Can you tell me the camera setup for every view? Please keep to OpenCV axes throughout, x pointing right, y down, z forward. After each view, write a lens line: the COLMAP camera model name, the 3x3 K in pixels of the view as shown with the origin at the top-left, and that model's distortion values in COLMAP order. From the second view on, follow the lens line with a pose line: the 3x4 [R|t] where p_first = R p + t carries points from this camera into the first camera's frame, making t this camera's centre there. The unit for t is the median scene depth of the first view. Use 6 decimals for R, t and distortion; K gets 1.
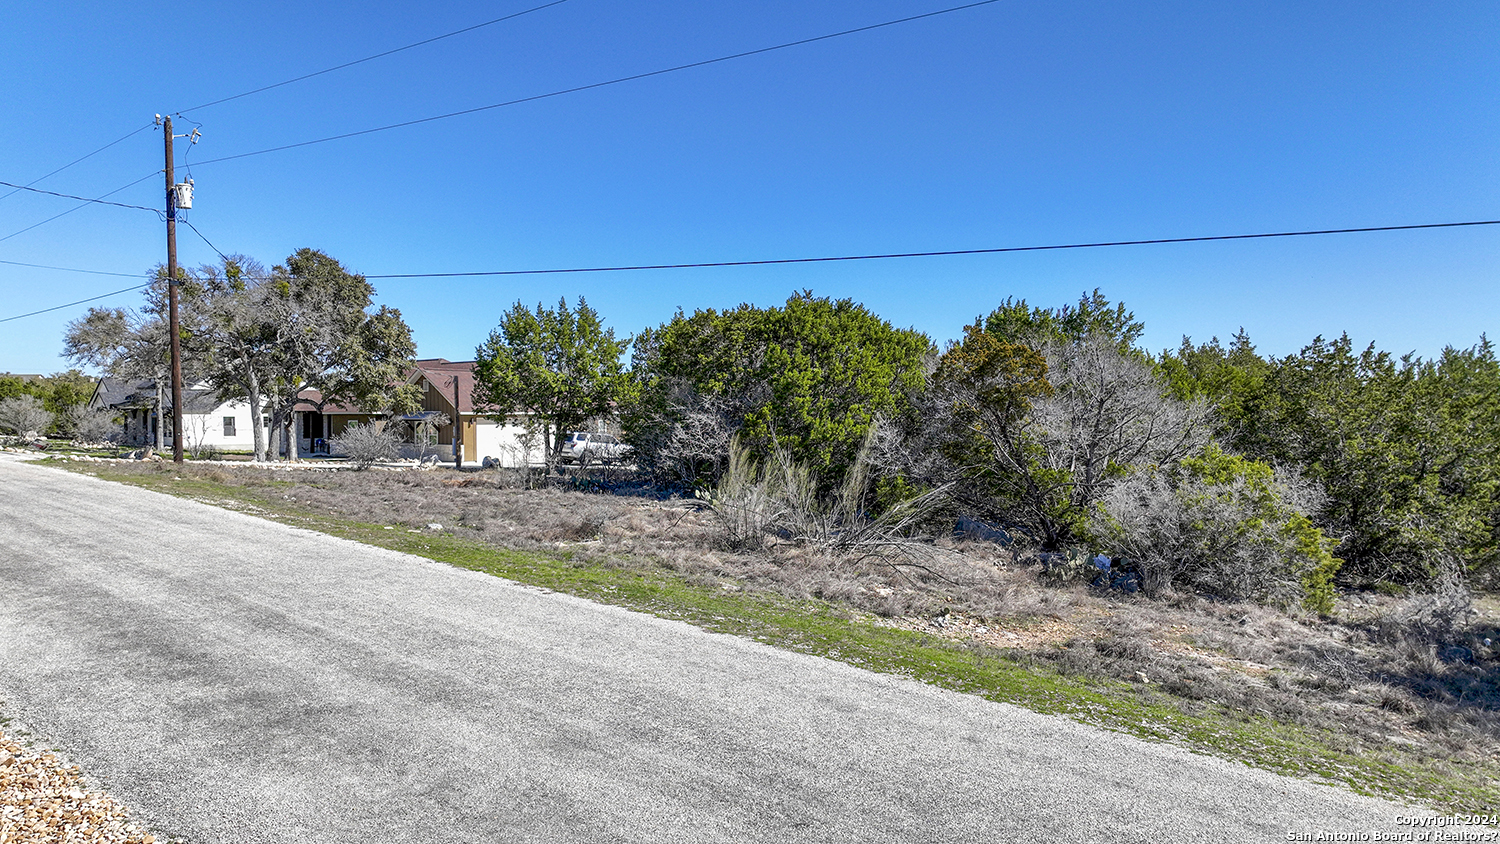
lens RADIAL K [[1068.8, 0, 752.7], [0, 1068.8, 419.4], [0, 0, 1]] dist [-0.003730, -0.000490]
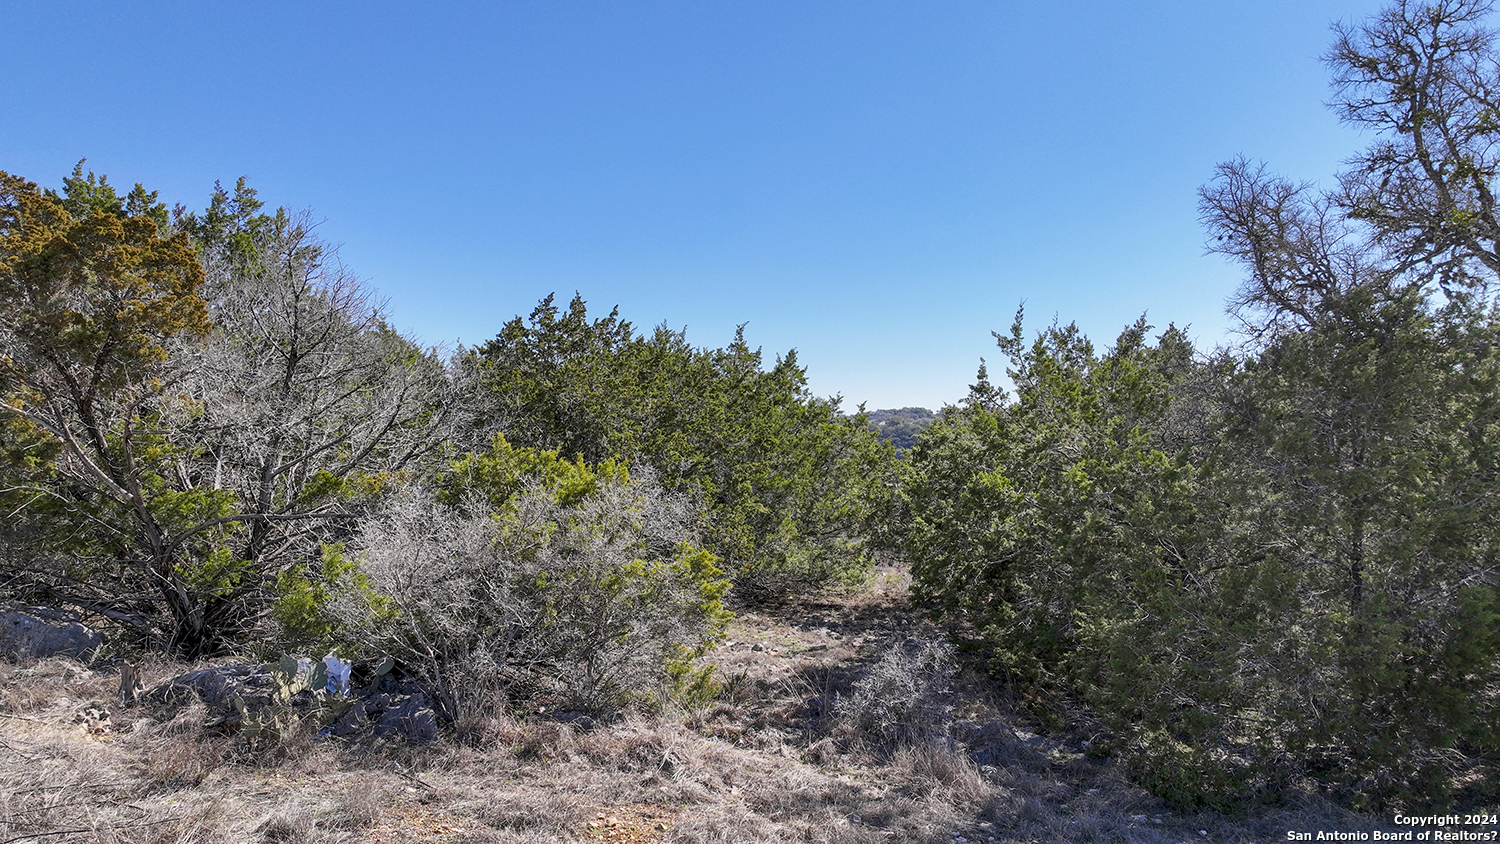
lens RADIAL K [[1068.8, 0, 752.7], [0, 1068.8, 419.4], [0, 0, 1]] dist [-0.003730, -0.000490]
pose [[0.647475, 0.007614, 0.762048, 0.072513], [0.008350, 0.999819, -0.017084, 0.024978], [-0.762041, 0.017425, 0.647295, 0.495319]]
